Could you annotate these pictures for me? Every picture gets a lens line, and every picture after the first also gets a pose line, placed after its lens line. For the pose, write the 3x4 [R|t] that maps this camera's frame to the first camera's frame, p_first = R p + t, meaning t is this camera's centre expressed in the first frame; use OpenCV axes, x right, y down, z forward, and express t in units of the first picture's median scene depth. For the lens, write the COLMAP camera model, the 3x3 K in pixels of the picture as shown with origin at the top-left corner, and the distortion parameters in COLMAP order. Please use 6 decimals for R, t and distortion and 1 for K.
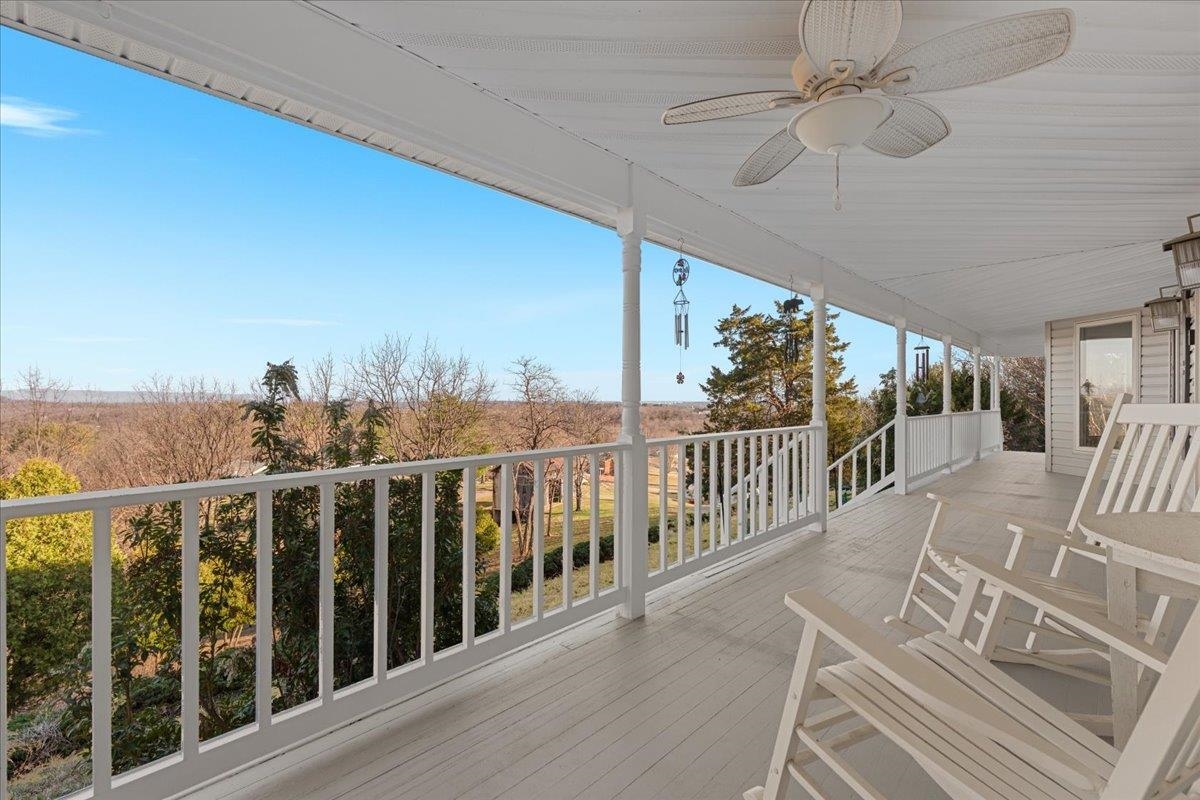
lens RADIAL K [[536.0, 0, 620.1], [0, 536.0, 395.2], [0, 0, 1]] dist [-0.000765, -0.000270]
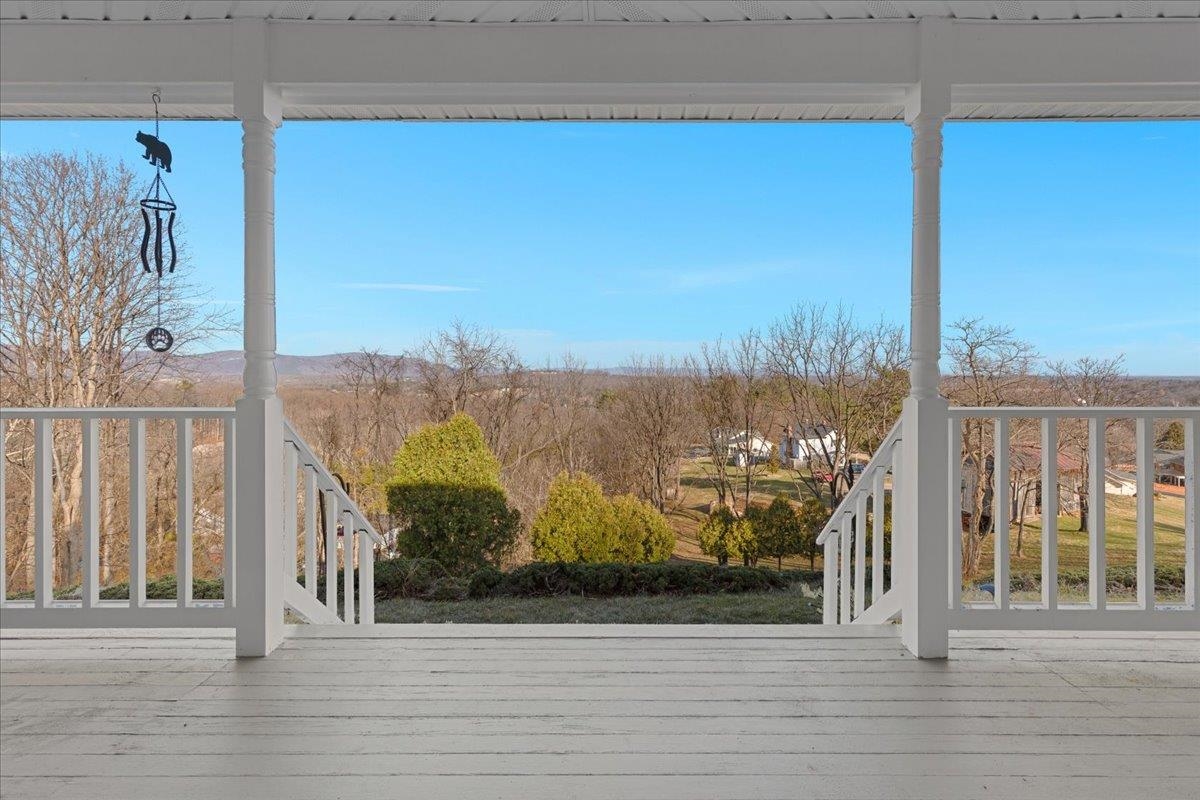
lens RADIAL K [[536.0, 0, 620.1], [0, 536.0, 395.2], [0, 0, 1]] dist [-0.000765, -0.000270]
pose [[0.661792, 0.025066, -0.749268, 0.192417], [0.005651, 0.999246, 0.038420, 0.021624], [0.749666, -0.029660, 0.661152, 0.148463]]
